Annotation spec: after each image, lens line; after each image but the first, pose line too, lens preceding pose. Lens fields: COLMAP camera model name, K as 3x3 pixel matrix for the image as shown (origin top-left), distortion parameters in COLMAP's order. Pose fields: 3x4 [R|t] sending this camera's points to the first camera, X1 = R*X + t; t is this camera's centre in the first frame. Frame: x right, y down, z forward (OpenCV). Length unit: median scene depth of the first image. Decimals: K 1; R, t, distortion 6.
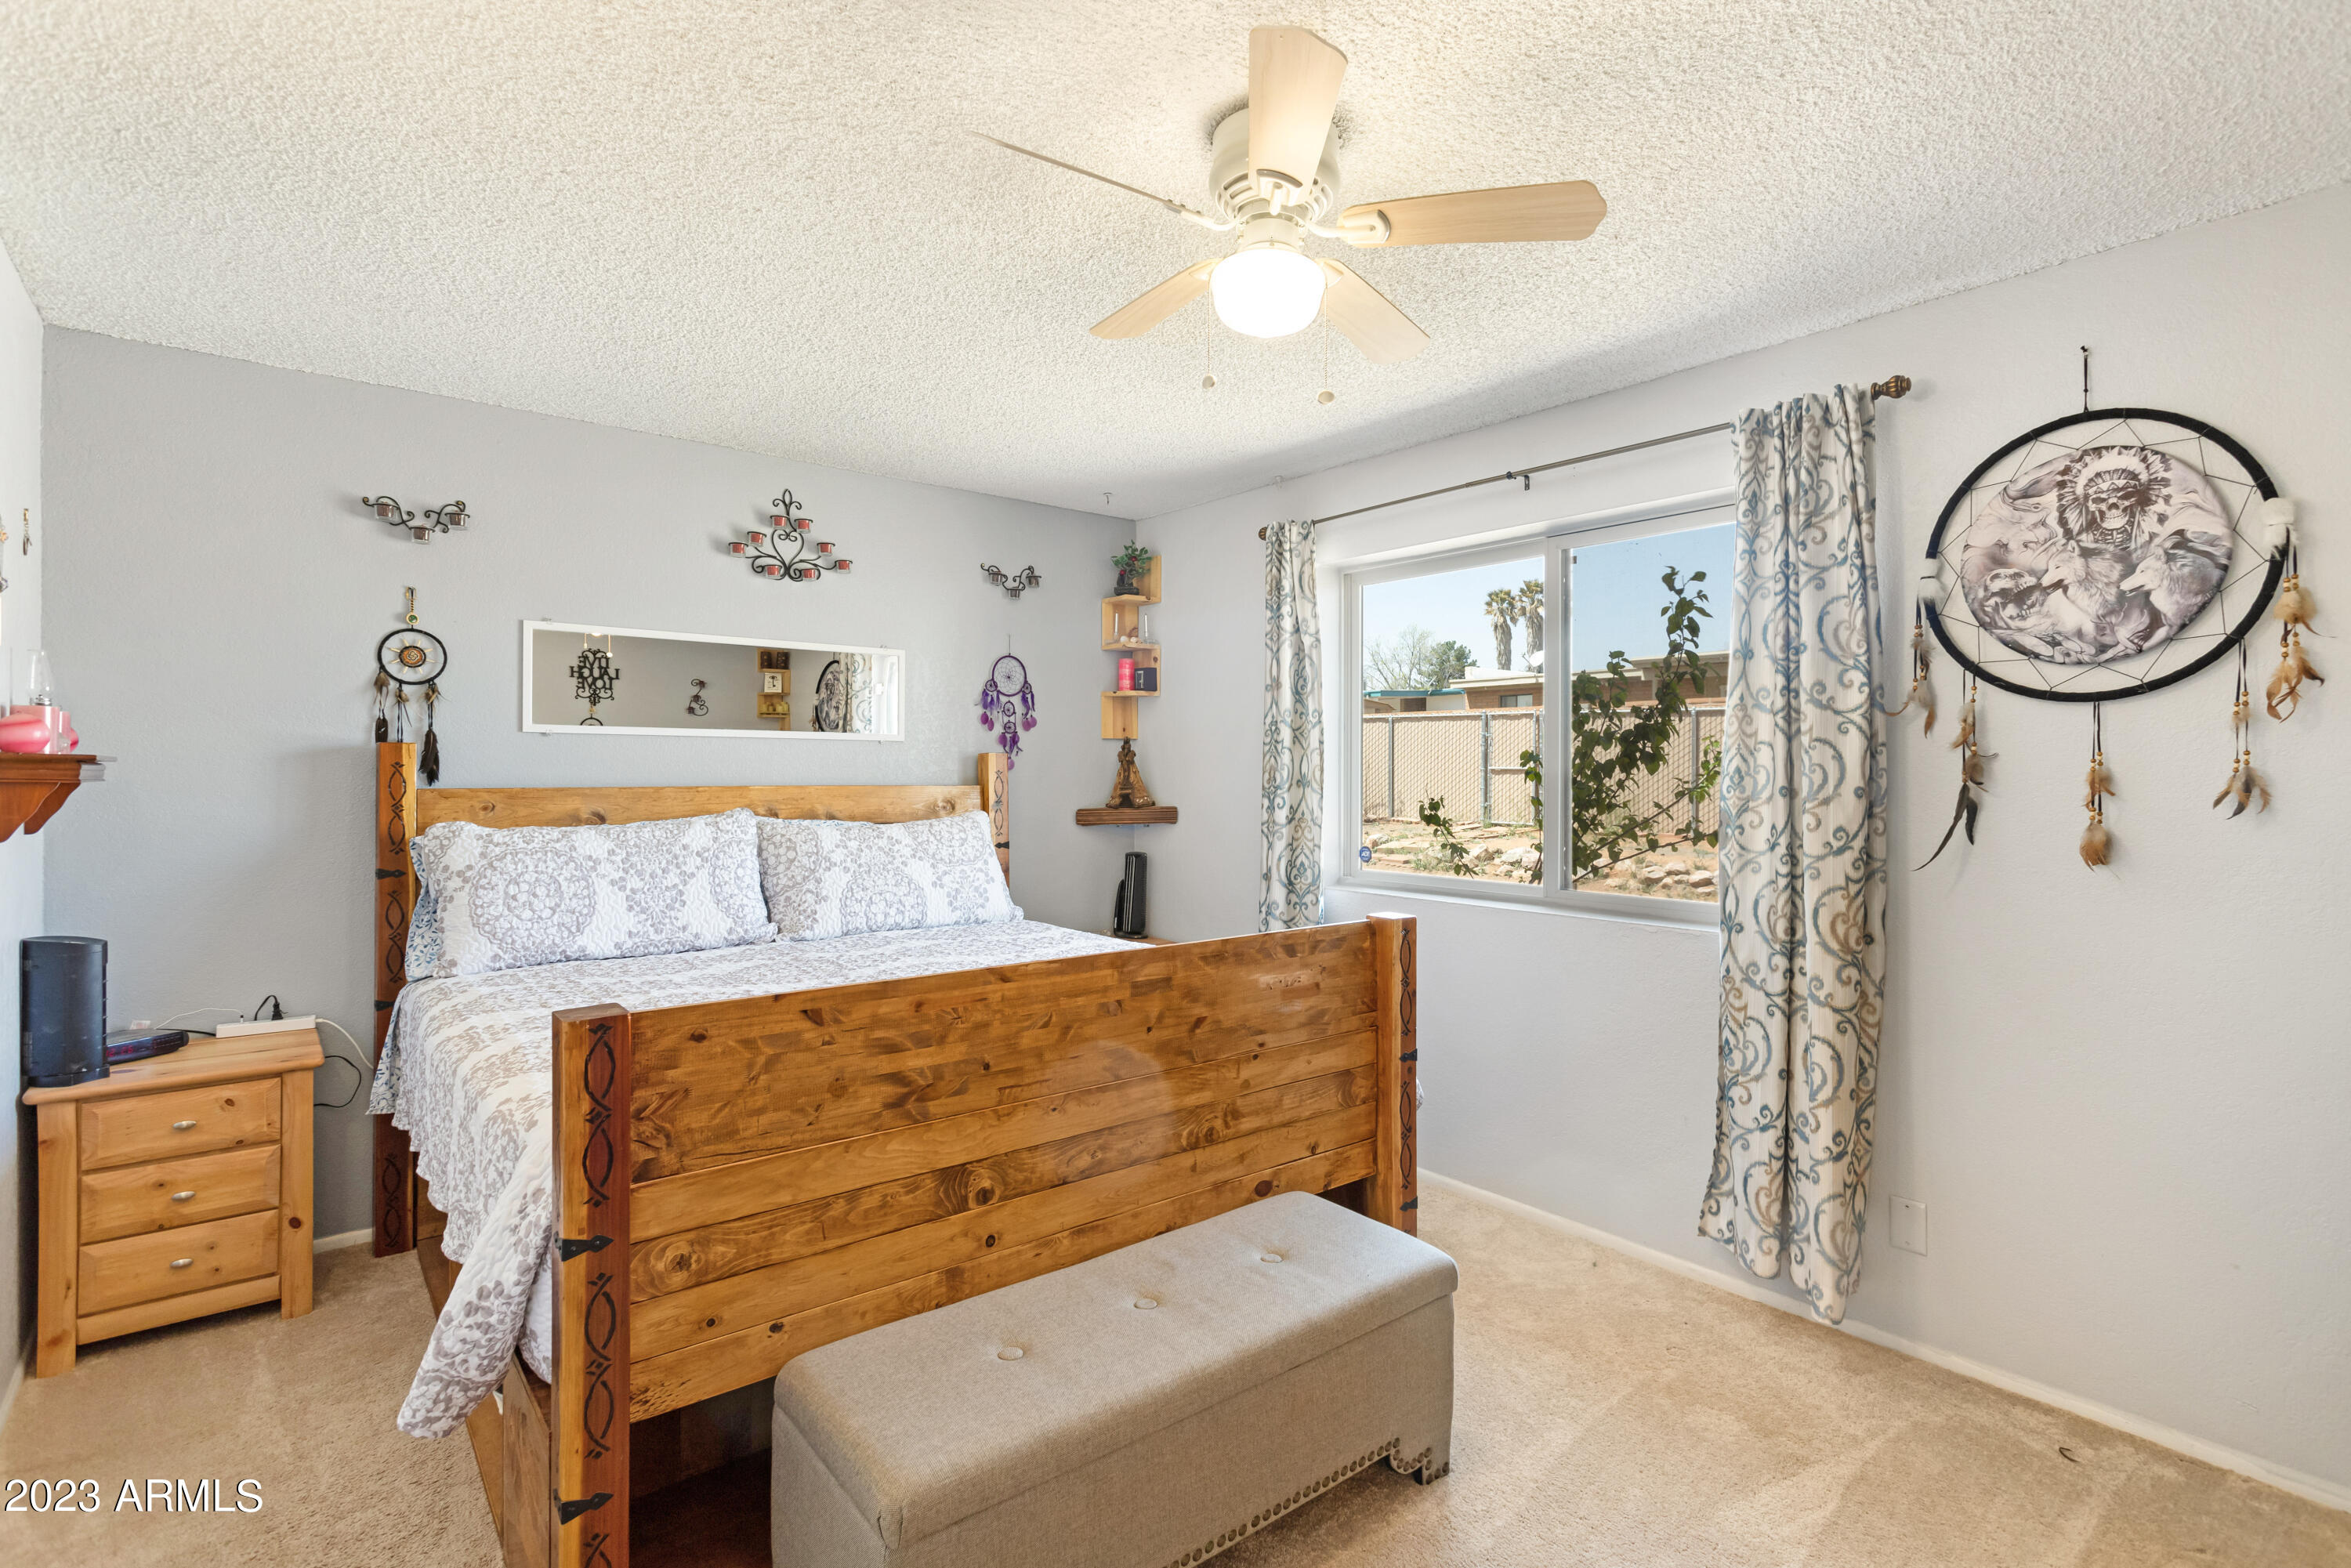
lens RADIAL K [[1138.8, 0, 1157.0], [0, 1138.8, 771.8], [0, 0, 1]] dist [-0.000603, 0.000182]
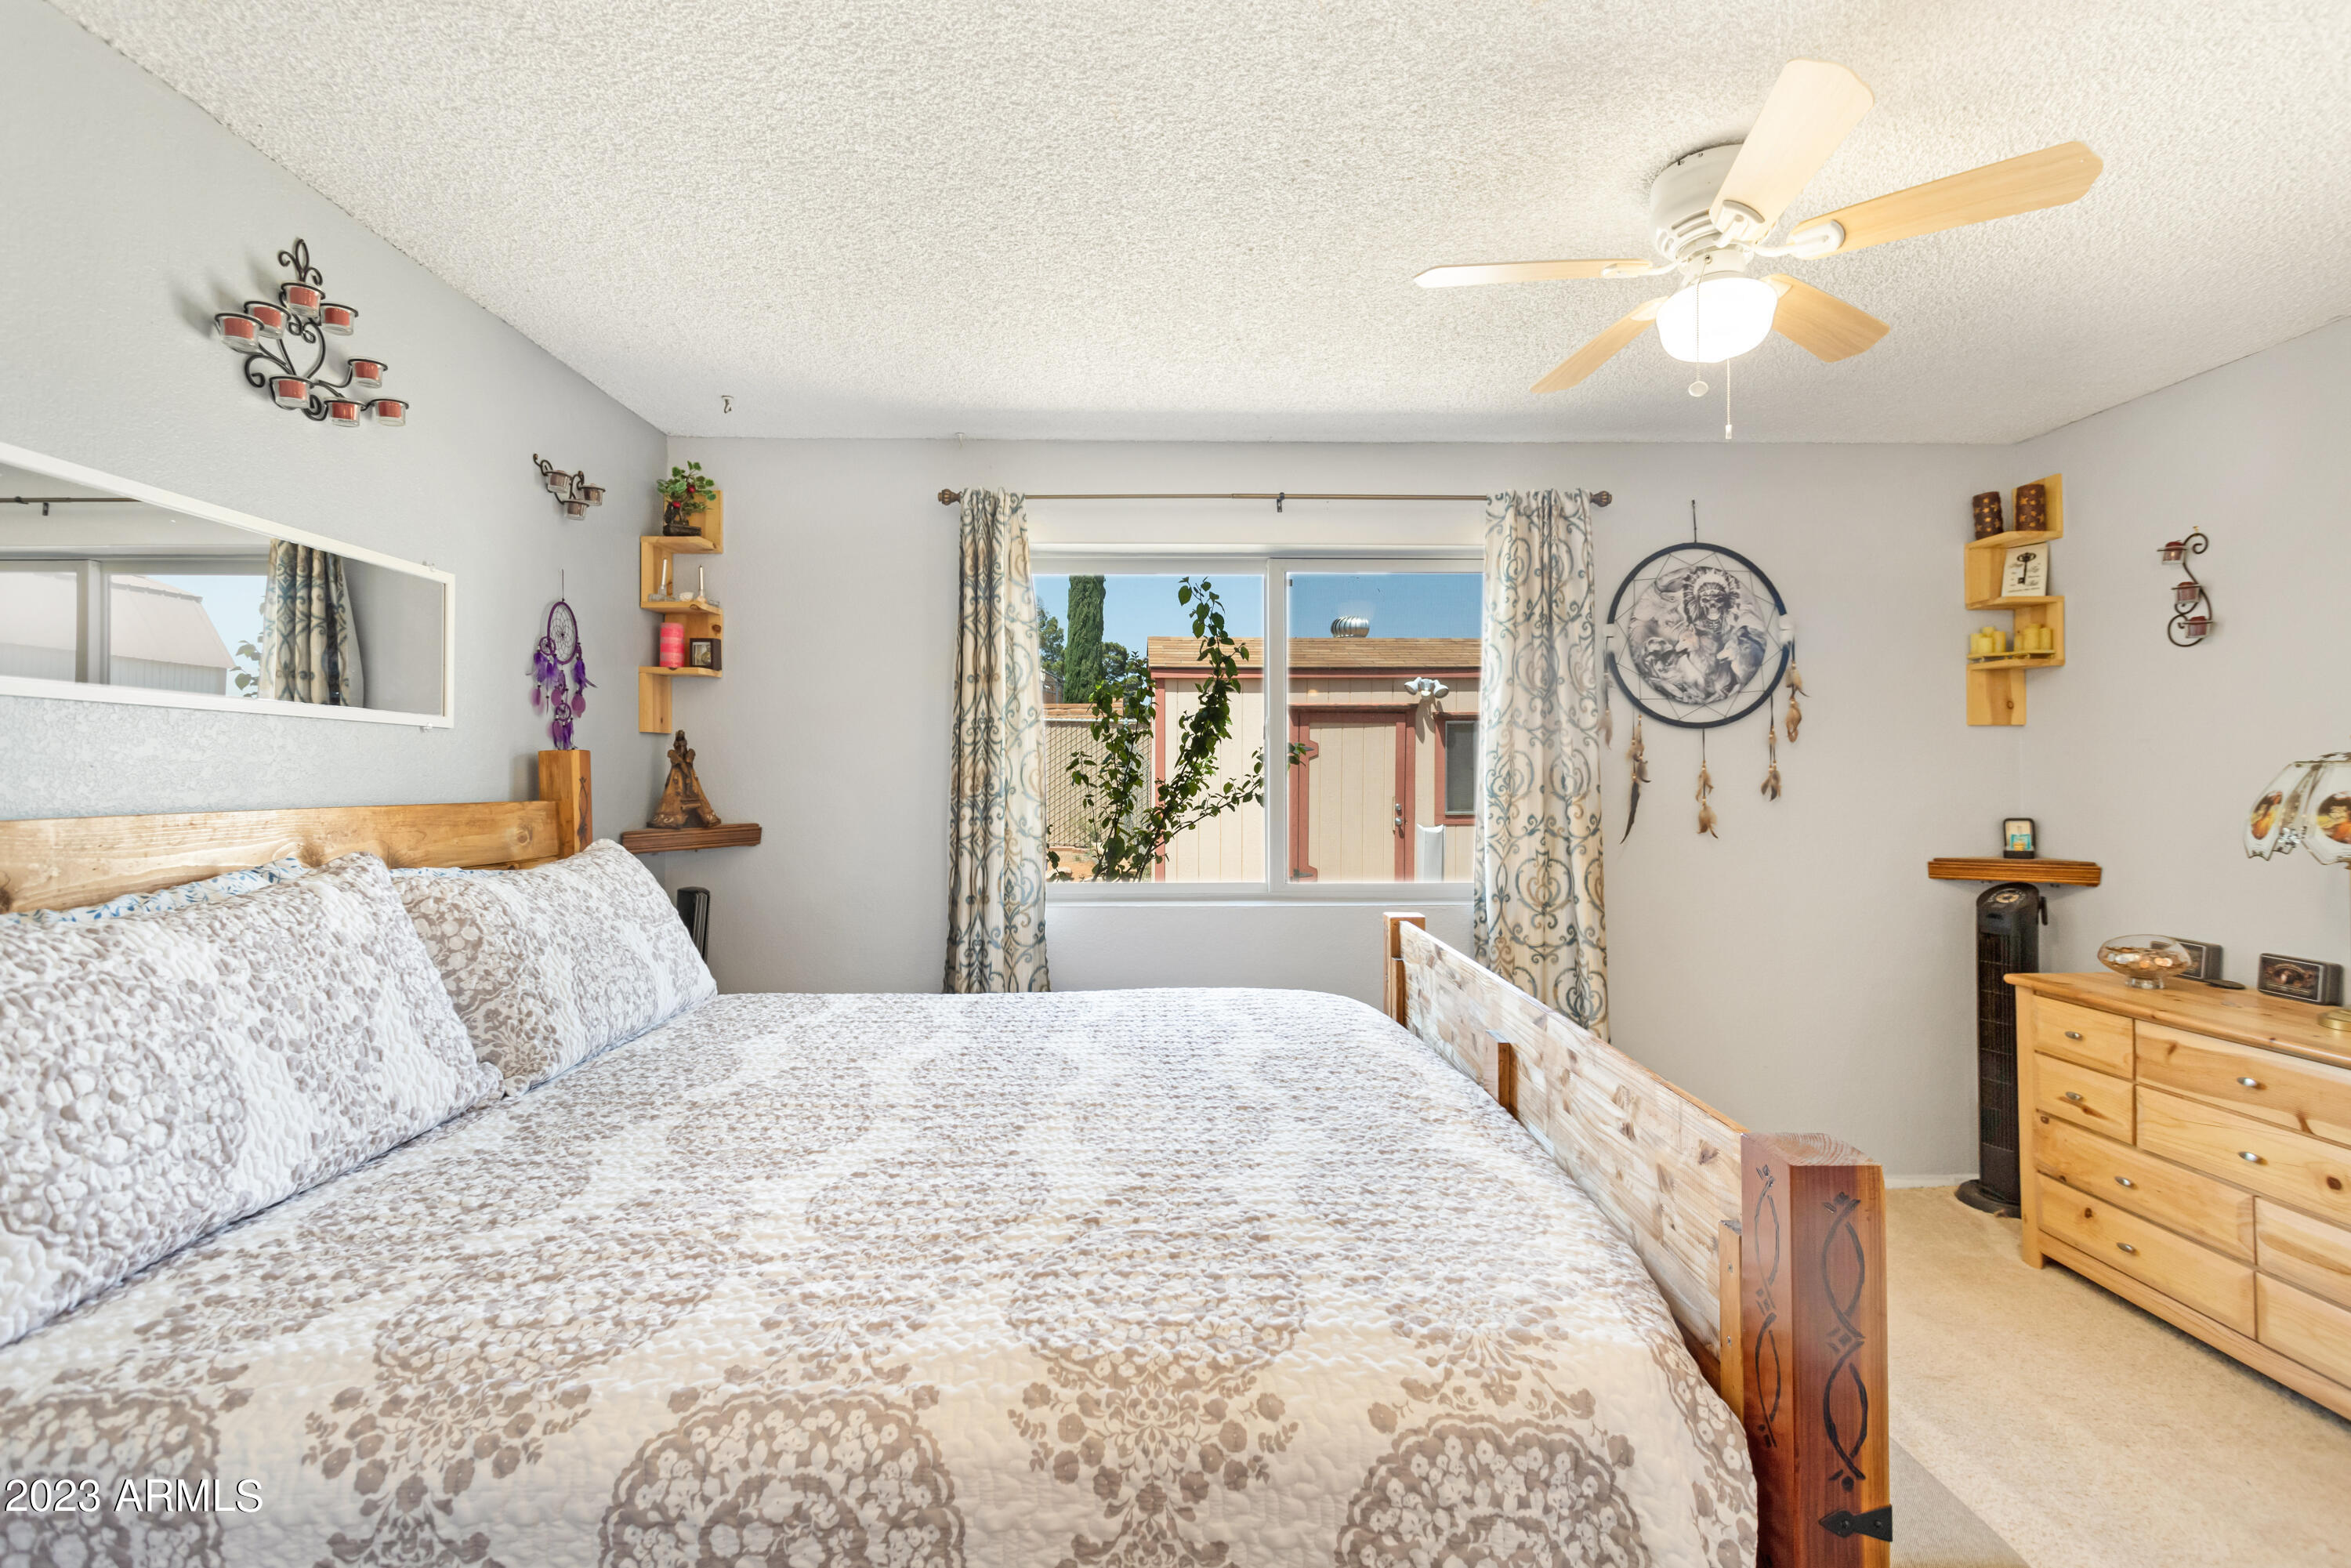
lens RADIAL K [[1138.8, 0, 1164.3], [0, 1138.8, 770.8], [0, 0, 1]] dist [-0.000603, 0.000182]
pose [[0.605210, 0.000152, 0.796066, -0.813526], [0.004719, 0.999982, -0.003779, -0.001284], [-0.796052, 0.006044, 0.605198, 0.601499]]
